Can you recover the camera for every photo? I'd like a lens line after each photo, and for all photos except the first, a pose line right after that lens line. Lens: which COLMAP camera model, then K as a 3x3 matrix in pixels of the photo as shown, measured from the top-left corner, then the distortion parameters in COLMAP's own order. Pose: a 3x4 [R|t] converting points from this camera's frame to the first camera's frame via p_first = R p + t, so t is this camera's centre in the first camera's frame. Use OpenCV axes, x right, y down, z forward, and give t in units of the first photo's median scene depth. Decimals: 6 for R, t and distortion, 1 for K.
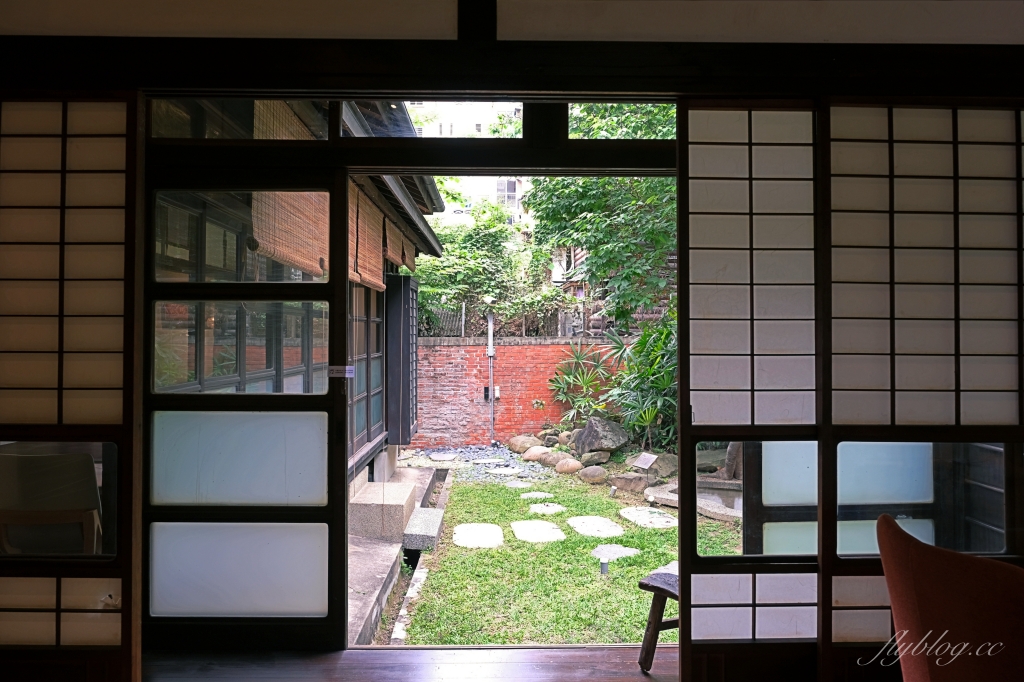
lens RADIAL K [[745.0, 0, 510.1], [0, 745.0, 337.2], [0, 0, 1]] dist [-0.008191, -0.002036]
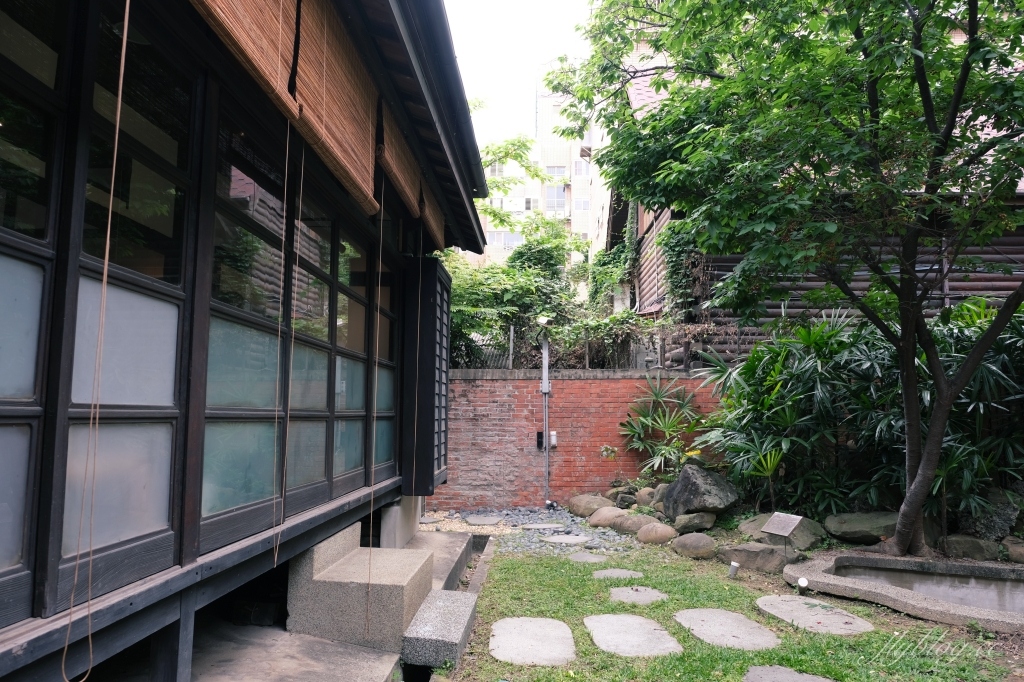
lens RADIAL K [[745.0, 0, 514.3], [0, 745.0, 344.7], [0, 0, 1]] dist [-0.008191, -0.002036]
pose [[0.998194, 0.001883, -0.060046, -0.014017], [-0.007206, 0.996044, -0.088566, 0.054020], [0.059642, 0.088839, 0.994259, 0.250498]]
